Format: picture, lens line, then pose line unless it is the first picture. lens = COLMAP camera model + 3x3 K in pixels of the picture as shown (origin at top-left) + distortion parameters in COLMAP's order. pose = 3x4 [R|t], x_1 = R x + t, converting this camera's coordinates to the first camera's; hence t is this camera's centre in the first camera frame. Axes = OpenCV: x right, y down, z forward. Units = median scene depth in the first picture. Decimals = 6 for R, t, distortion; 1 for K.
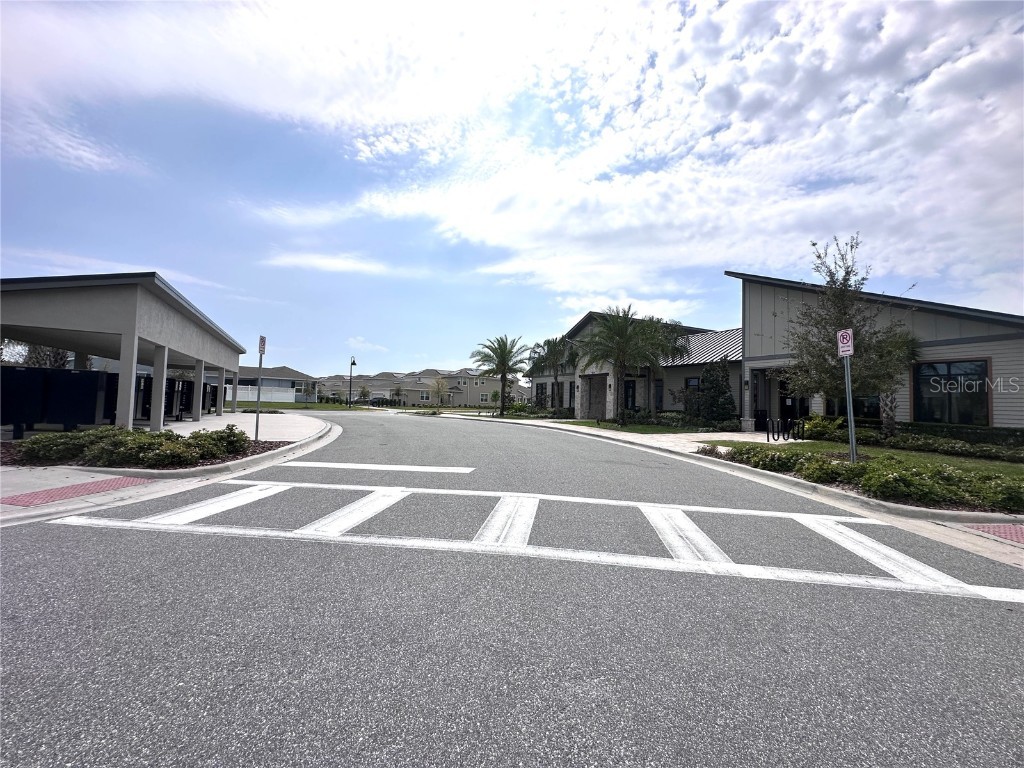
lens RADIAL K [[405.9, 0, 508.9], [0, 405.9, 402.3], [0, 0, 1]] dist [-0.005897, 0.000846]
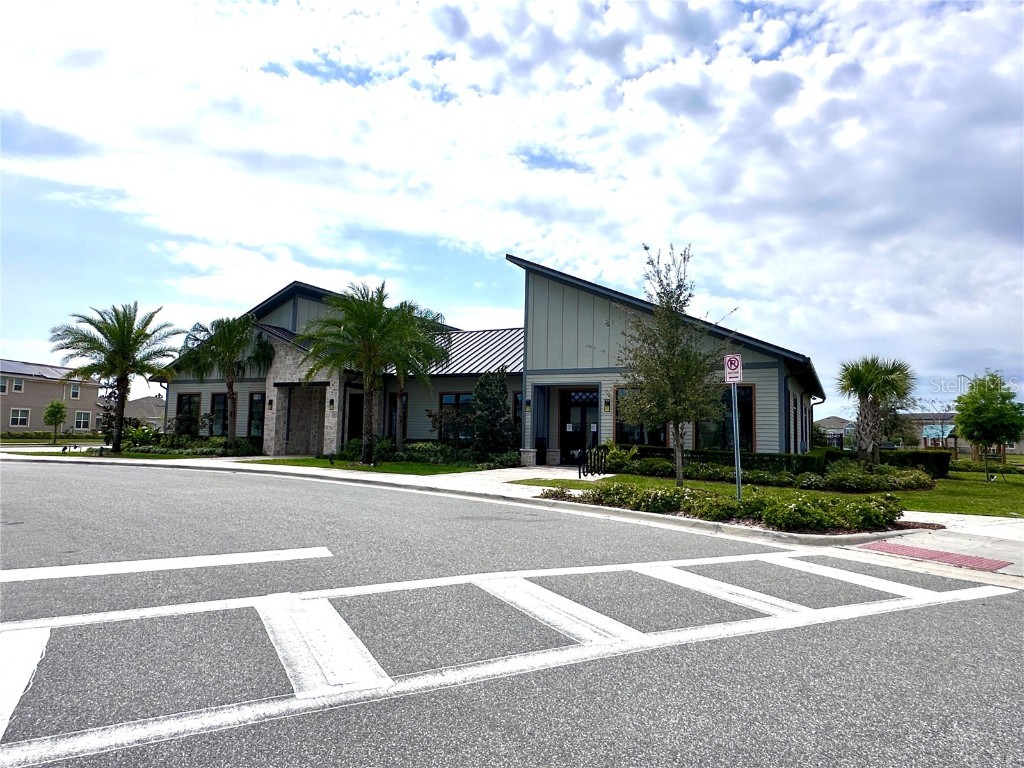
lens RADIAL K [[639.7, 0, 512.3], [0, 639.7, 381.3], [0, 0, 1]] dist [-0.006631, -0.003208]
pose [[0.812014, 0.040825, 0.582208, -0.105250], [-0.000262, 0.997576, -0.069586, -0.002924], [-0.583638, 0.056353, 0.810056, 0.022060]]
